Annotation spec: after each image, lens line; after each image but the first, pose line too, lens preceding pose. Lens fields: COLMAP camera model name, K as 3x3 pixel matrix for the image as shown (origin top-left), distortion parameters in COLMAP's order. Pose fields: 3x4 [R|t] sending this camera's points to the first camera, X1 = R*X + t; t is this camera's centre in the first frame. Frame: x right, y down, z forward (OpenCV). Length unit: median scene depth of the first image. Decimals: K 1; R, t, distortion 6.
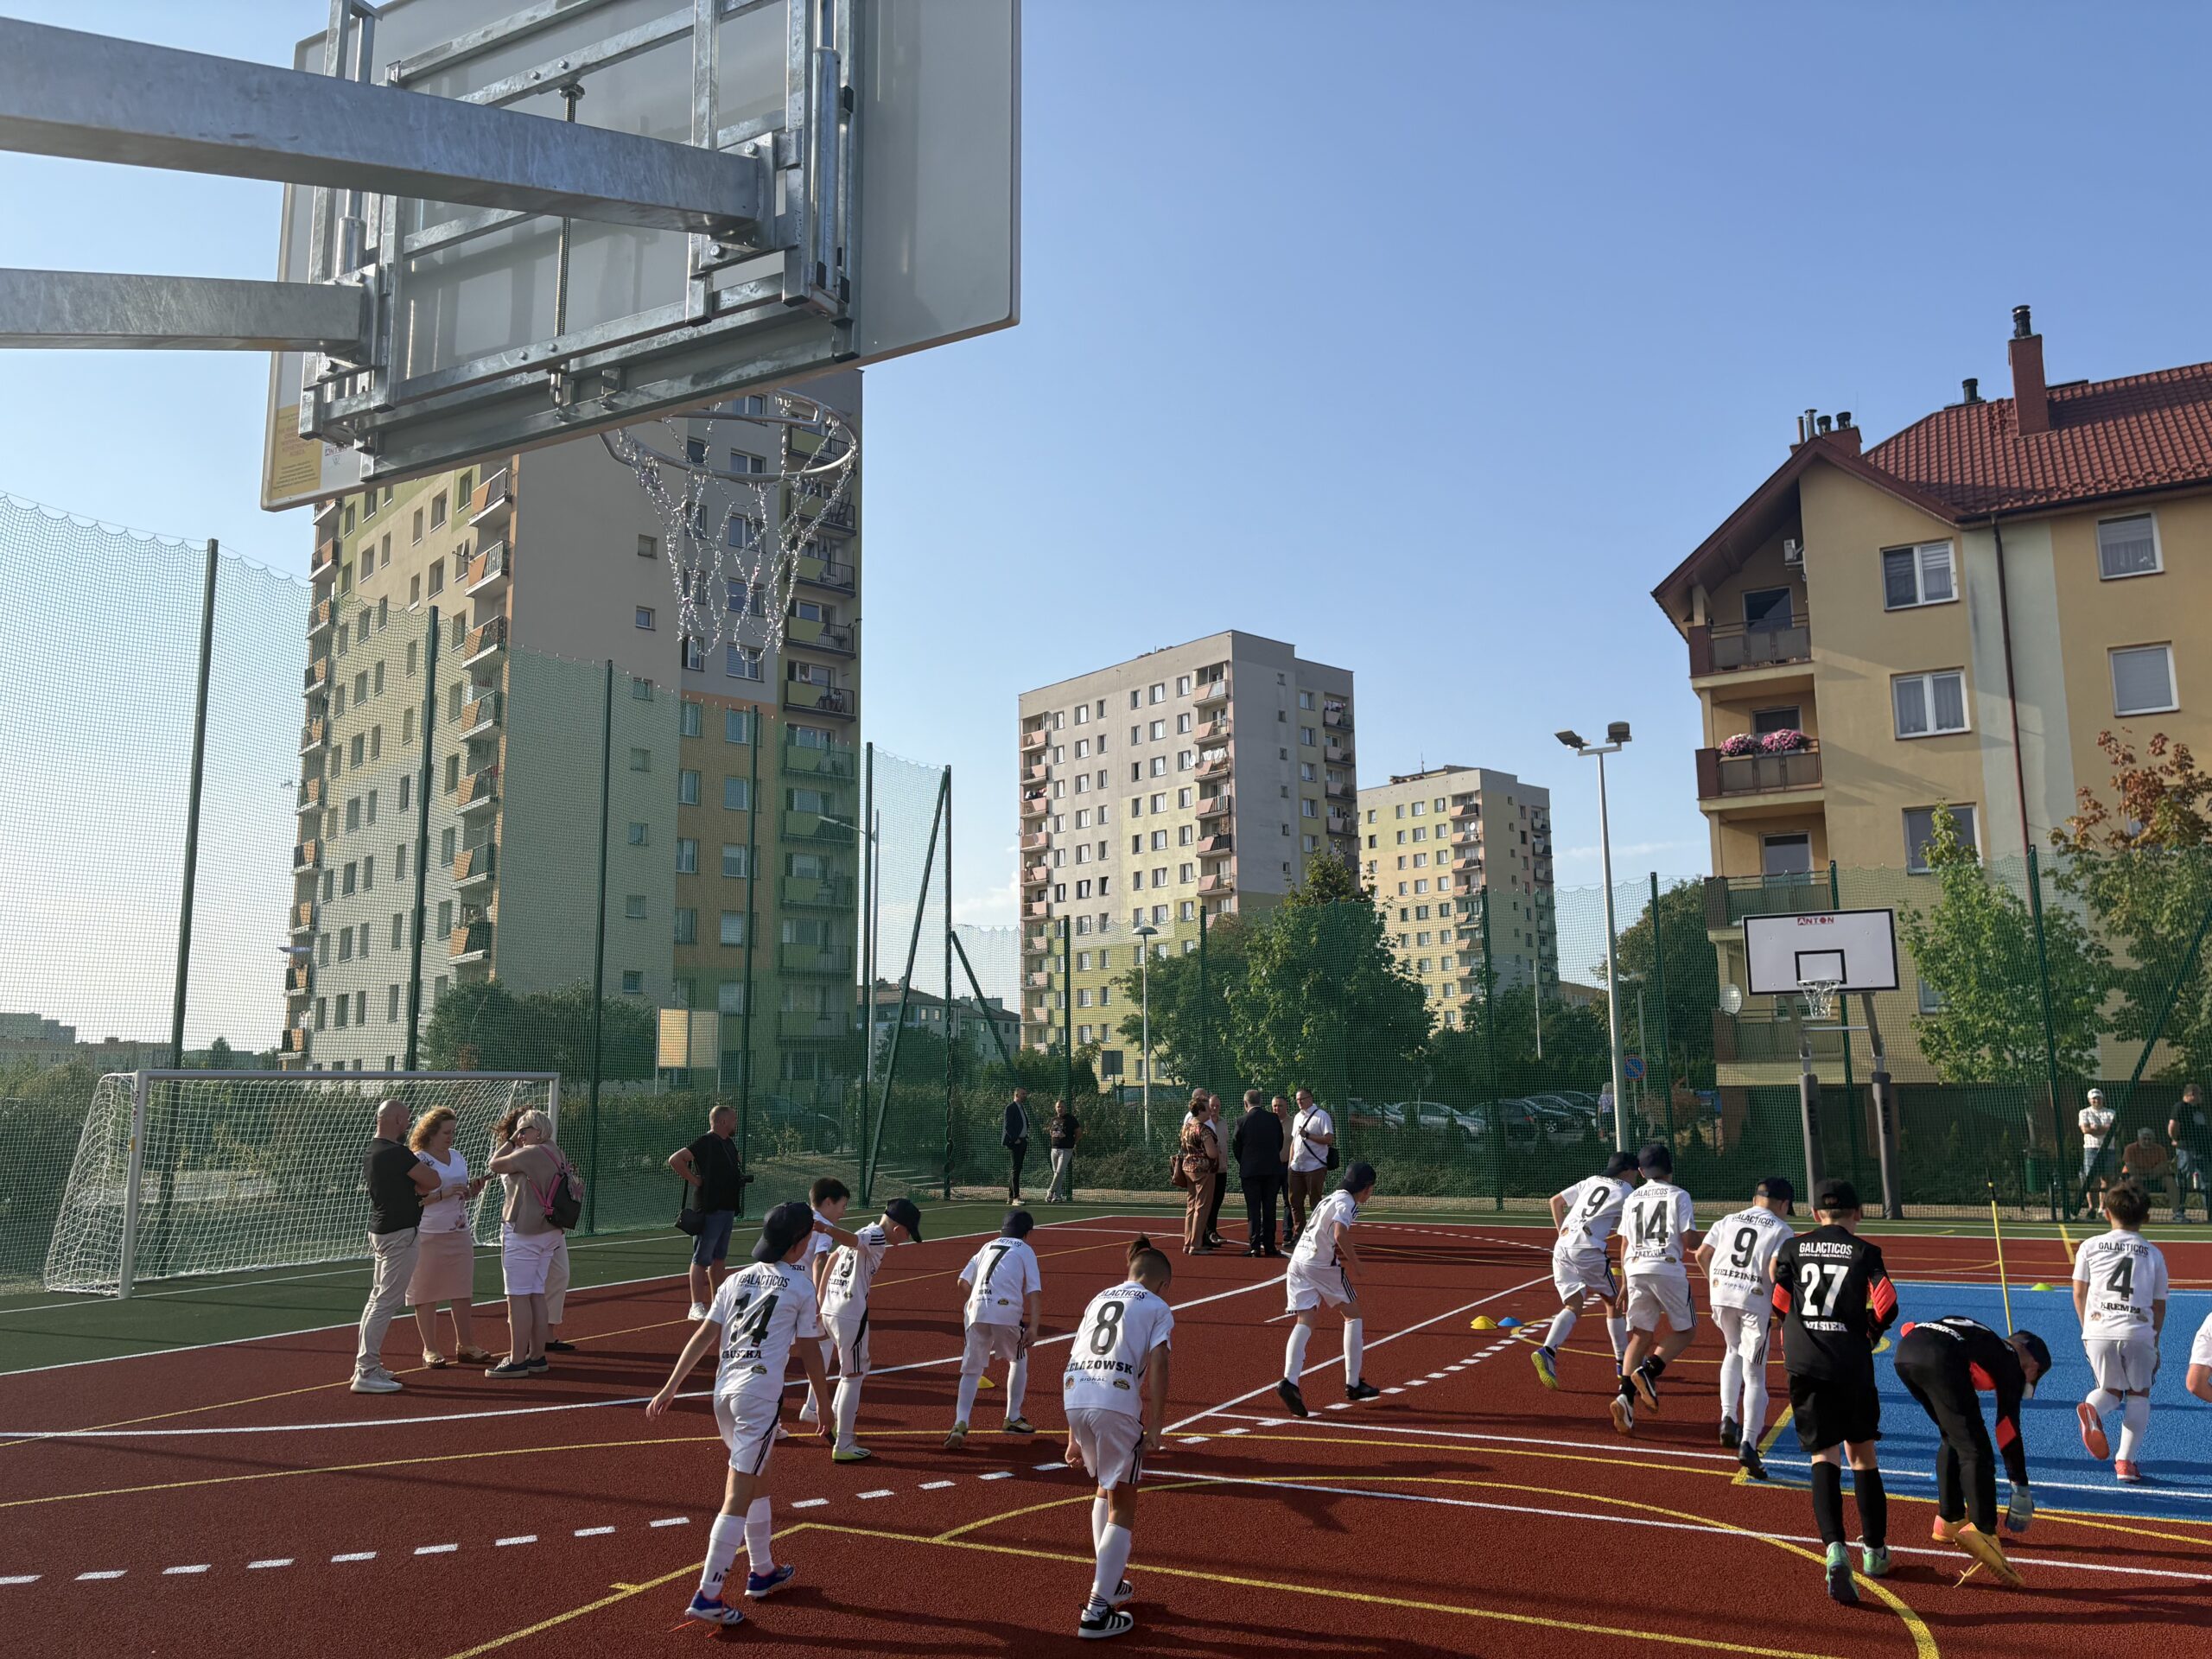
lens RADIAL K [[1671.3, 0, 1102.0], [0, 1671.3, 837.2], [0, 0, 1]] dist [0.053376, -0.053944]
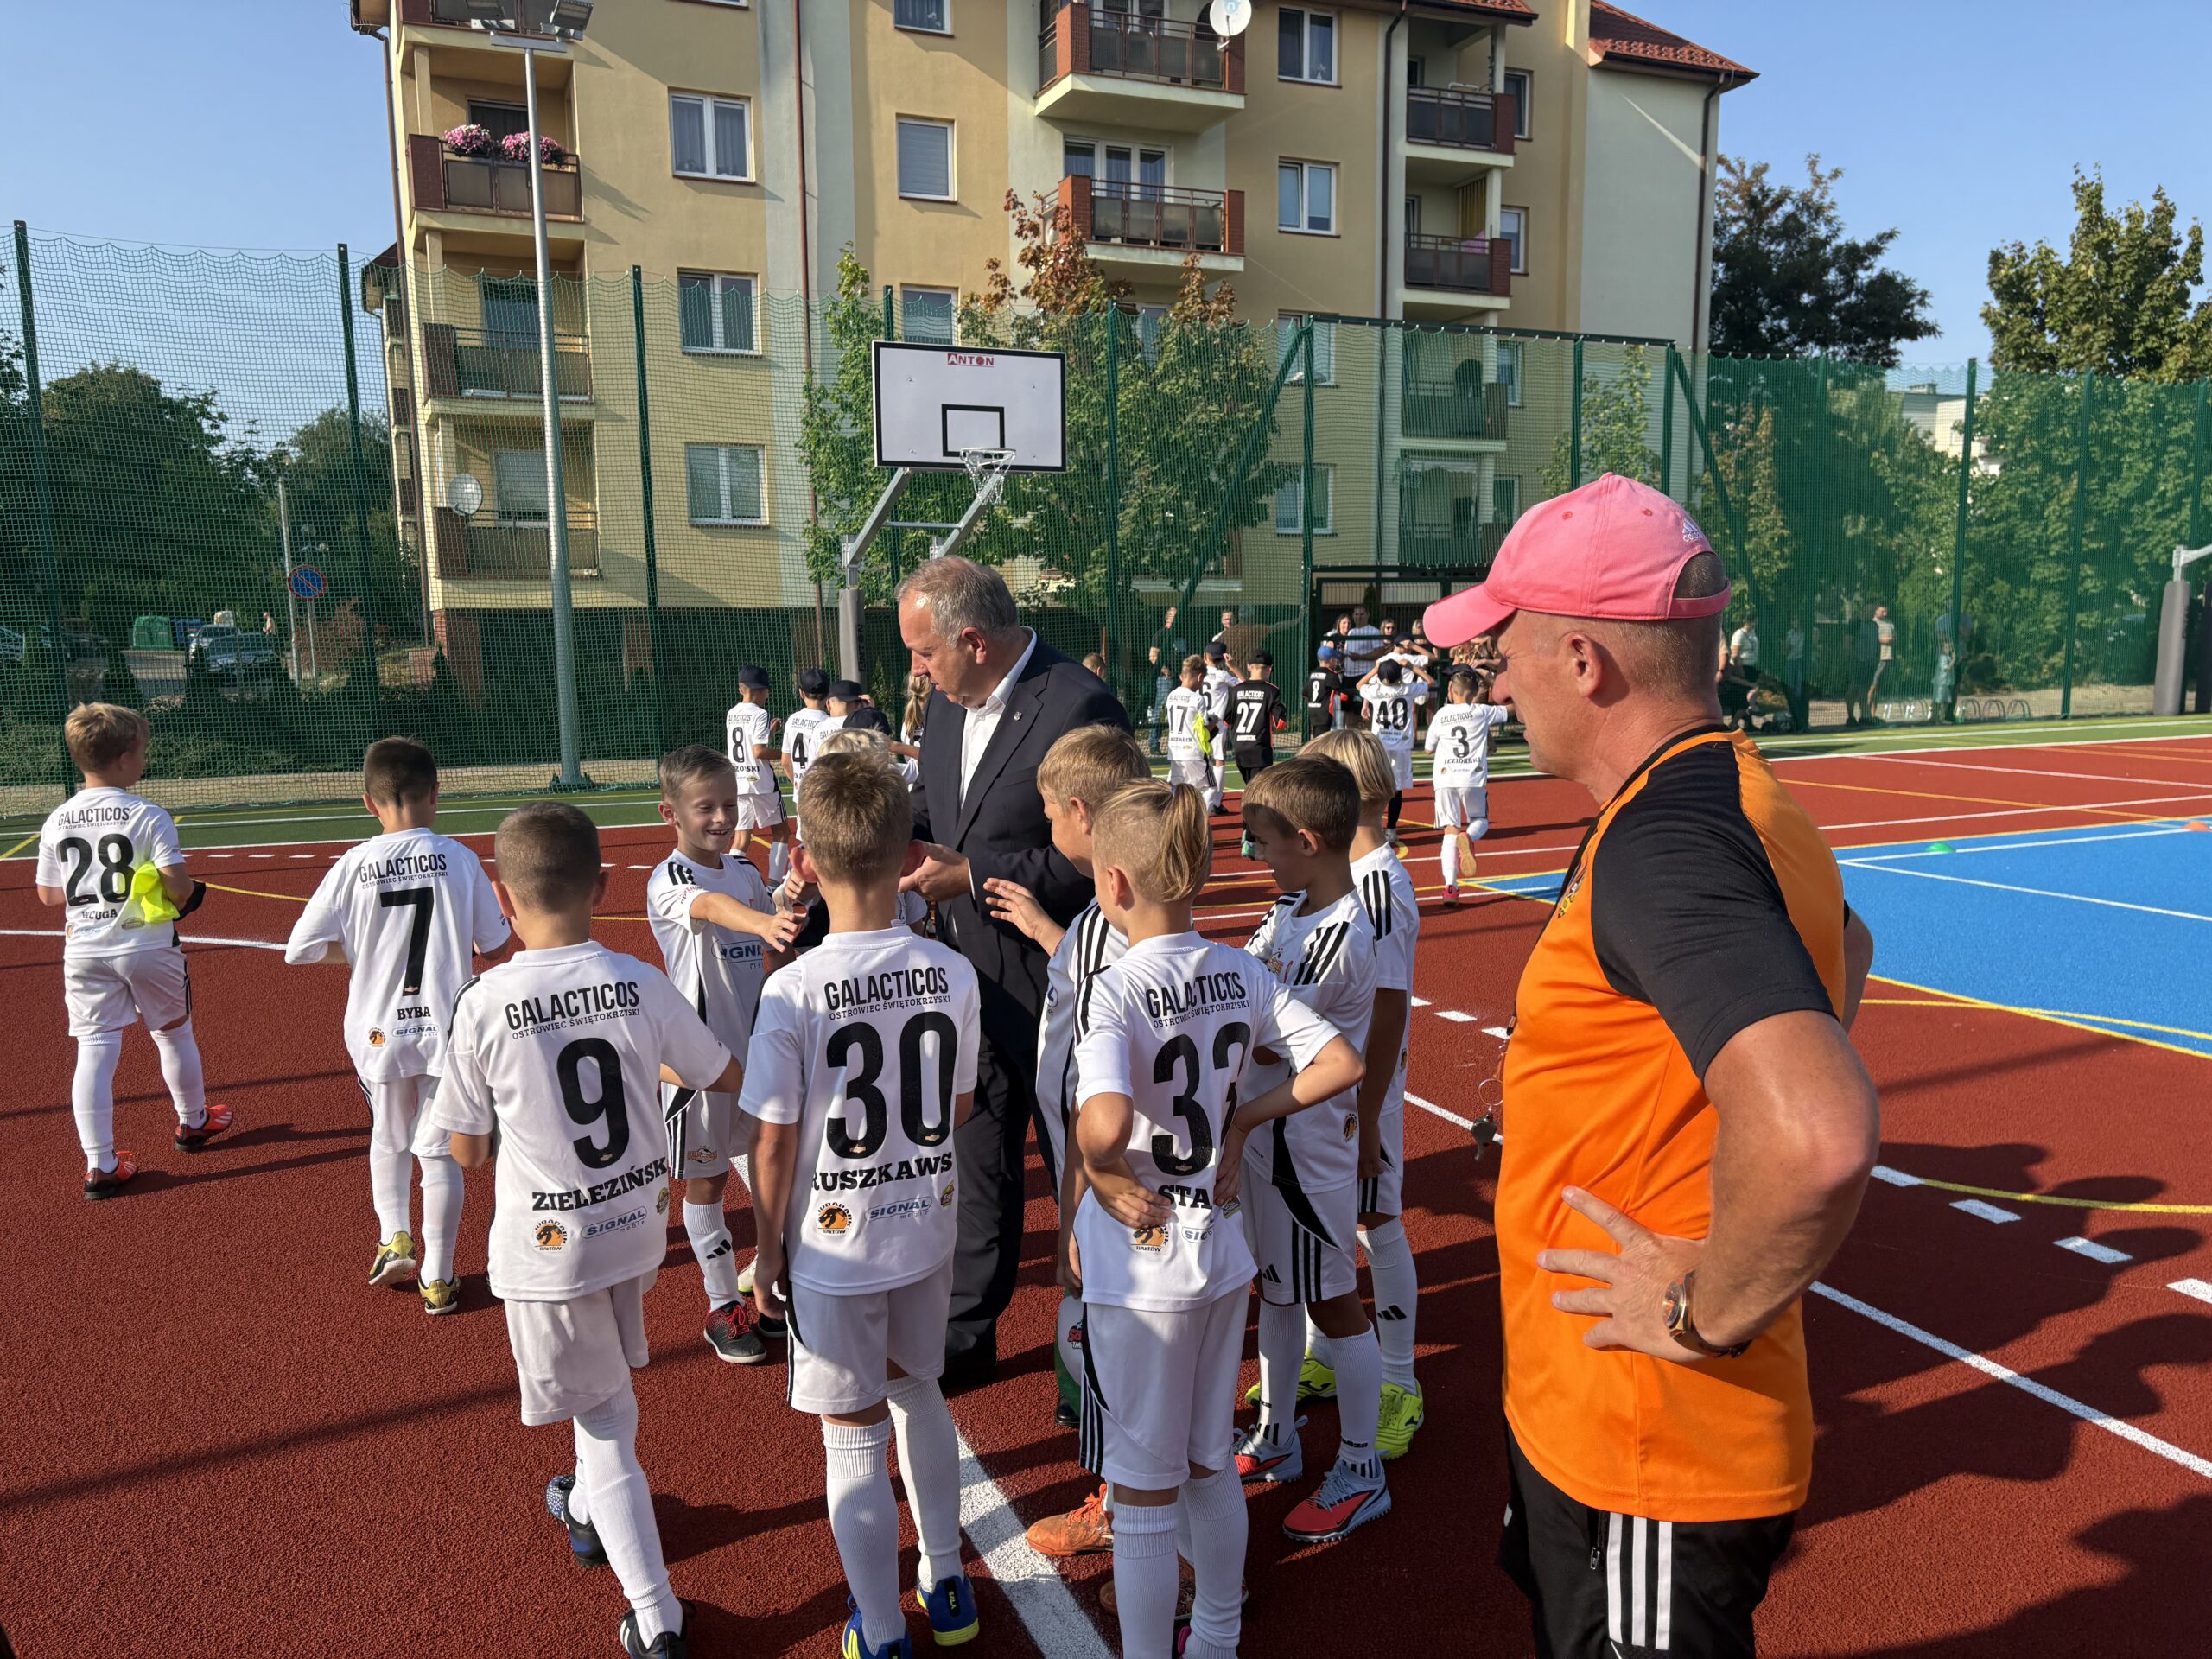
lens RADIAL K [[1671.3, 0, 1103.5], [0, 1671.3, 848.4], [0, 0, 1]] dist [0.053376, -0.053944]
pose [[0.629326, -0.099944, 0.770688, -0.048080], [-0.119954, 0.967319, 0.223395, 0.045773], [-0.767828, -0.233036, 0.596770, 0.281308]]
